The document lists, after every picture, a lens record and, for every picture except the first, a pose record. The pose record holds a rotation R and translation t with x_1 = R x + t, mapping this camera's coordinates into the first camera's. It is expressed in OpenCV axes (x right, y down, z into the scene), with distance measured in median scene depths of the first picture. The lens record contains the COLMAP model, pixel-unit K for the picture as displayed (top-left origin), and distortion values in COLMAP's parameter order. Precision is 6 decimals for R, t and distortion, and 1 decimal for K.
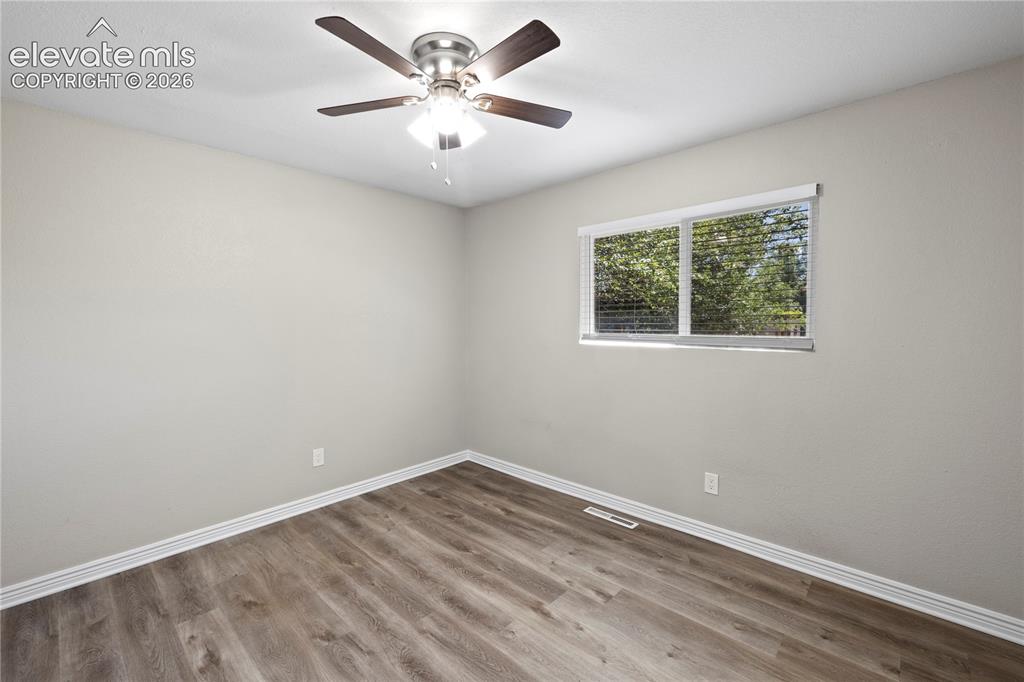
lens RADIAL K [[440.9, 0, 499.2], [0, 440.9, 320.0], [0, 0, 1]] dist [0.001751, -0.000037]
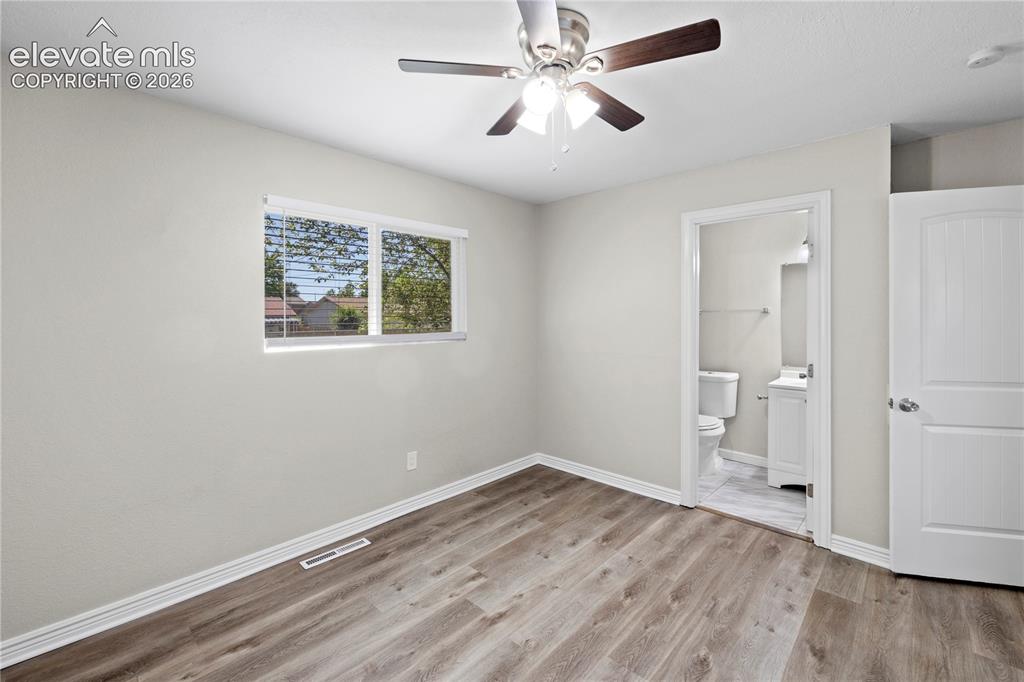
lens RADIAL K [[440.9, 0, 508.9], [0, 440.9, 314.6], [0, 0, 1]] dist [0.001751, -0.000037]
pose [[-0.016119, 0.012878, 0.999787, -0.775792], [0.011060, 0.999858, -0.012701, 0.003507], [-0.999809, 0.010853, -0.016259, 0.860390]]
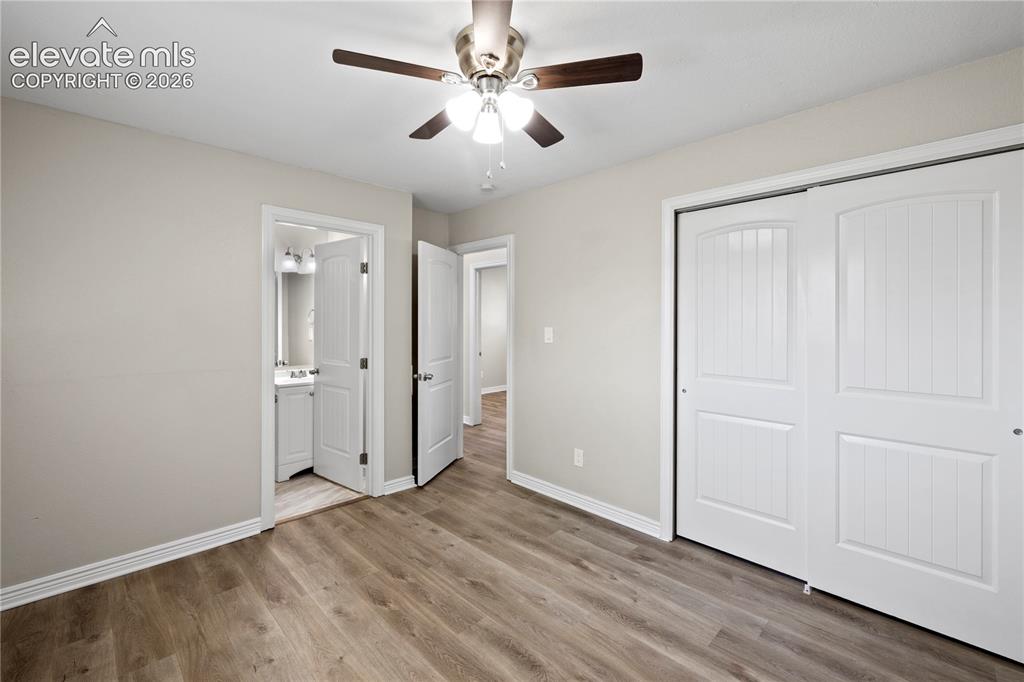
lens RADIAL K [[440.9, 0, 501.0], [0, 440.9, 323.9], [0, 0, 1]] dist [0.001751, -0.000037]
pose [[-0.999629, 0.006777, 0.026391, -0.120519], [0.007173, 0.999863, 0.014944, -0.004541], [-0.026286, 0.015128, -0.999540, 1.490323]]
